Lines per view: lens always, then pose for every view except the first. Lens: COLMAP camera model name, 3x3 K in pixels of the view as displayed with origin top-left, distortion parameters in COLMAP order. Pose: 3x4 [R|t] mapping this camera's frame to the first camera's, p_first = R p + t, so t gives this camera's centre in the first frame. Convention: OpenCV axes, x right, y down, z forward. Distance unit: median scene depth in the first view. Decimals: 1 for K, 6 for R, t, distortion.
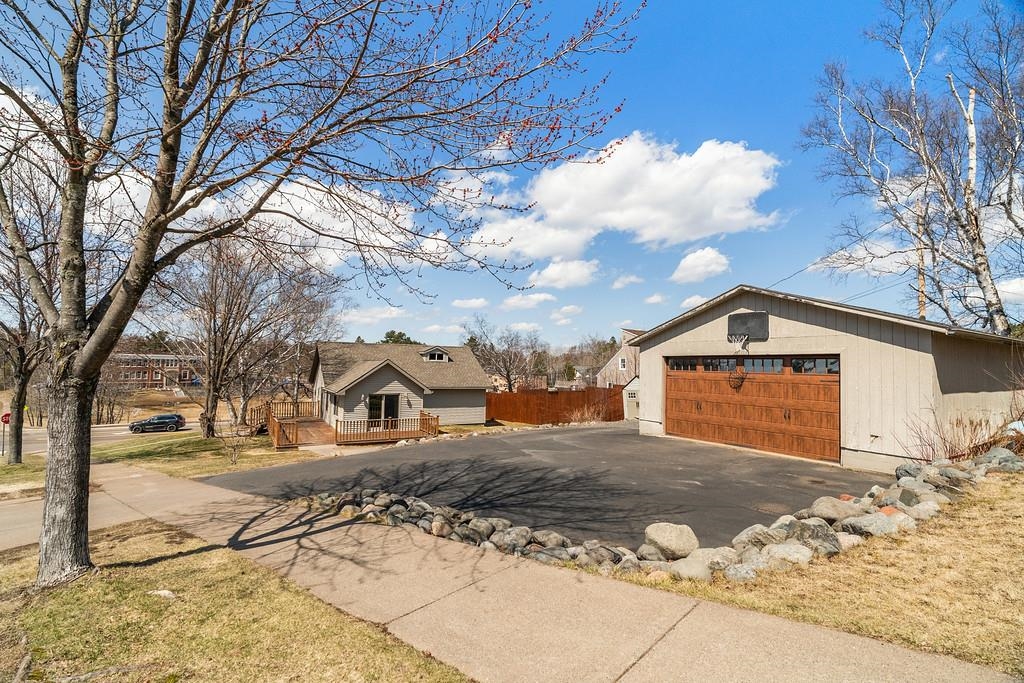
lens RADIAL K [[486.4, 0, 515.9], [0, 486.4, 352.6], [0, 0, 1]] dist [0.041143, 0.000264]
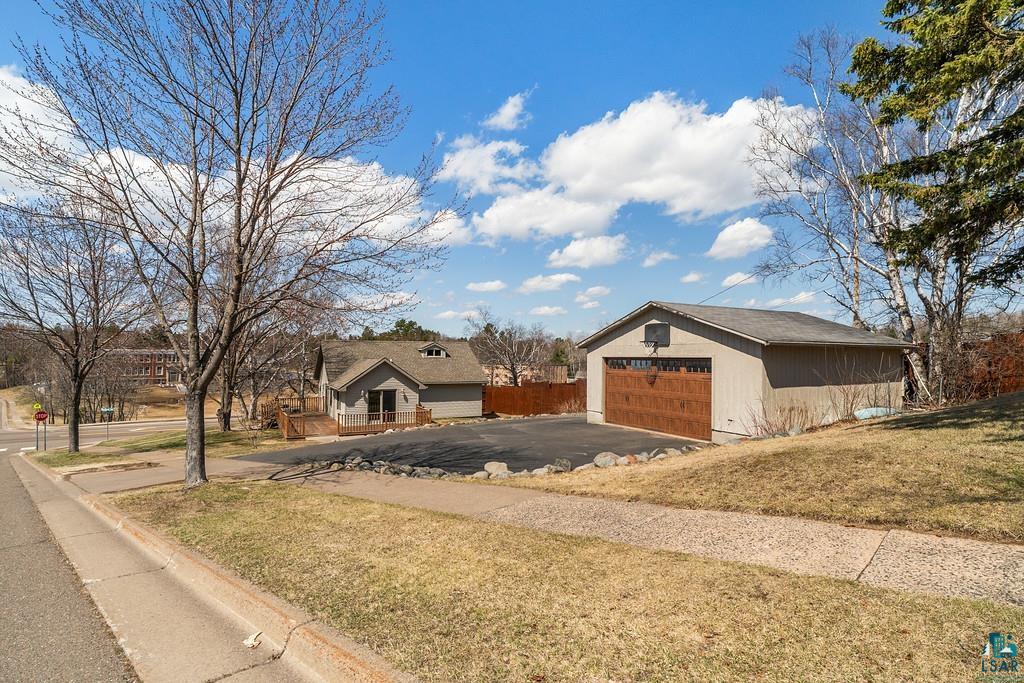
lens RADIAL K [[569.2, 0, 509.8], [0, 569.2, 359.6], [0, 0, 1]] dist [0.123006, -0.000109]
pose [[0.997061, -0.014014, -0.075319, 0.093622], [0.017071, 0.999050, 0.040100, -0.023988], [0.074685, -0.041268, 0.996353, -0.208261]]
